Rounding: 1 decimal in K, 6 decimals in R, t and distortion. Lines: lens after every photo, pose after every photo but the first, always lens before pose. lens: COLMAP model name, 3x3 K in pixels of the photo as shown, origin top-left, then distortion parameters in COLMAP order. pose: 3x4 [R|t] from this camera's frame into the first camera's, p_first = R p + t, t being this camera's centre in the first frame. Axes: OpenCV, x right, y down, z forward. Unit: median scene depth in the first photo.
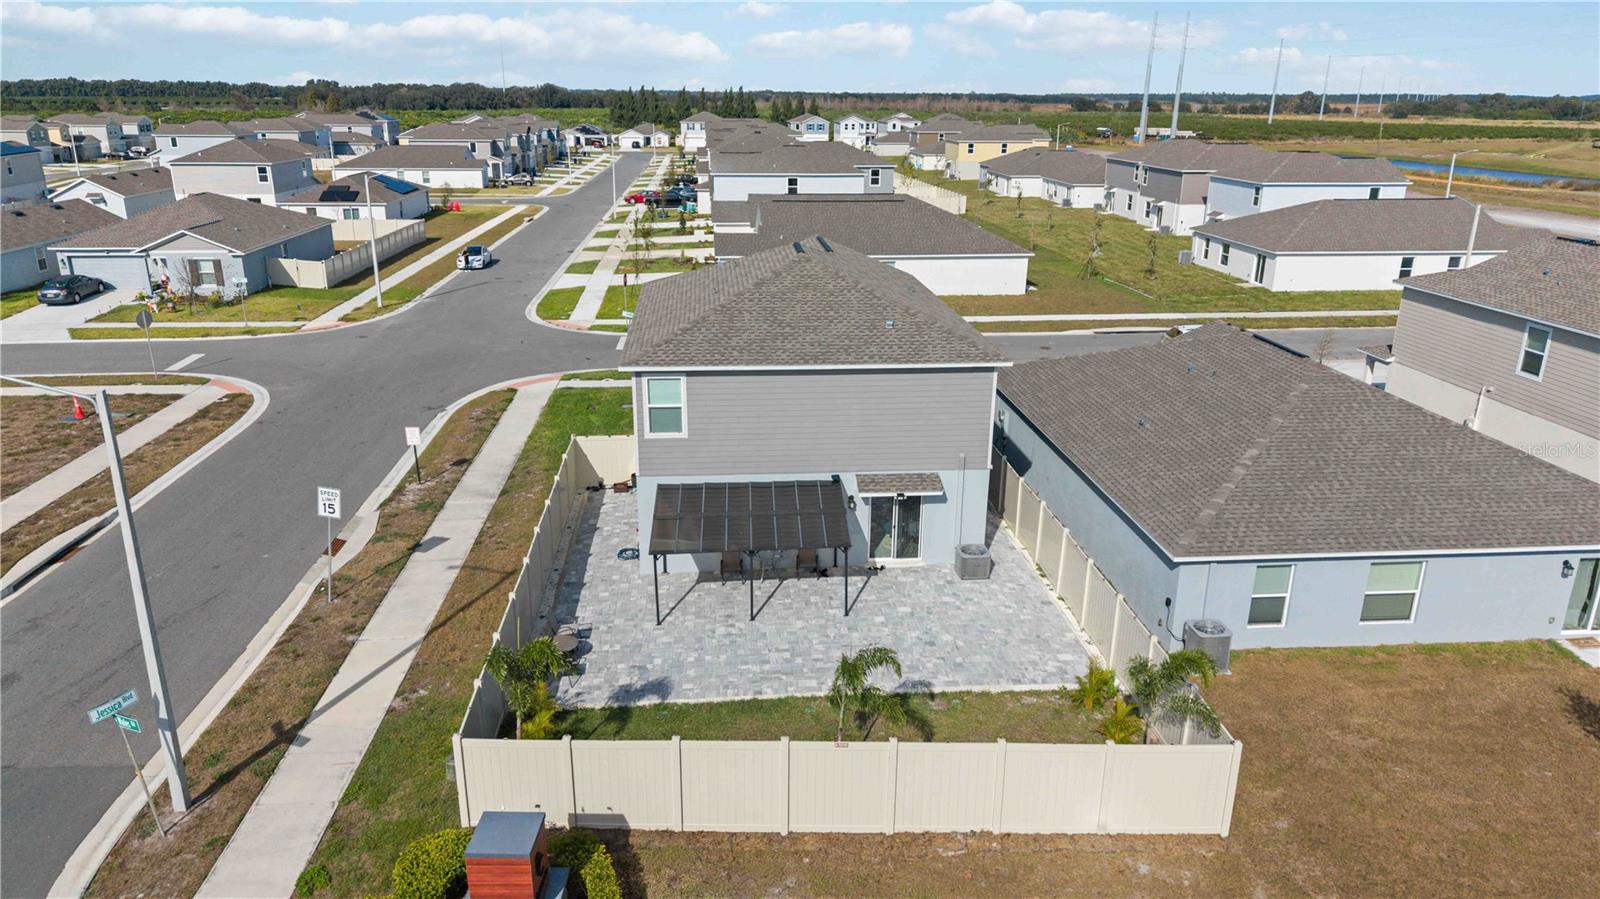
lens RADIAL K [[1057.9, 0, 801.6], [0, 1057.9, 456.5], [0, 0, 1]] dist [0.060427, -0.085624]
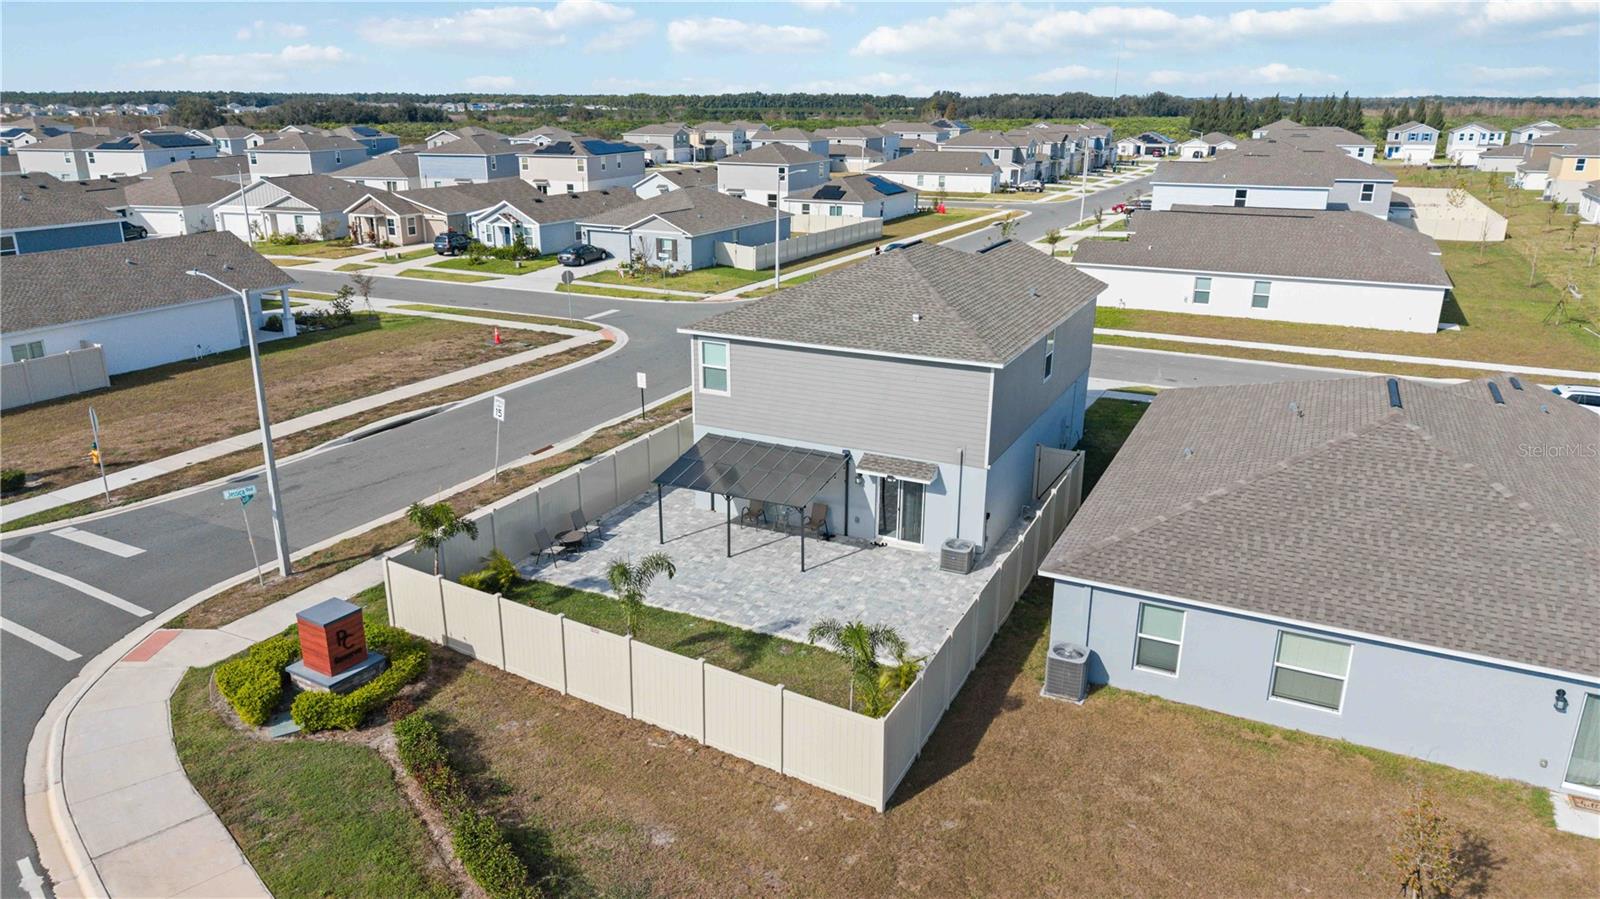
lens RADIAL K [[1059.4, 0, 793.5], [0, 1059.4, 469.7], [0, 0, 1]] dist [0.045309, -0.052044]
pose [[0.850538, 0.166184, -0.498968, 0.409501], [-0.164543, 0.985218, 0.047652, -0.004266], [0.499511, 0.041572, 0.865310, 0.023869]]
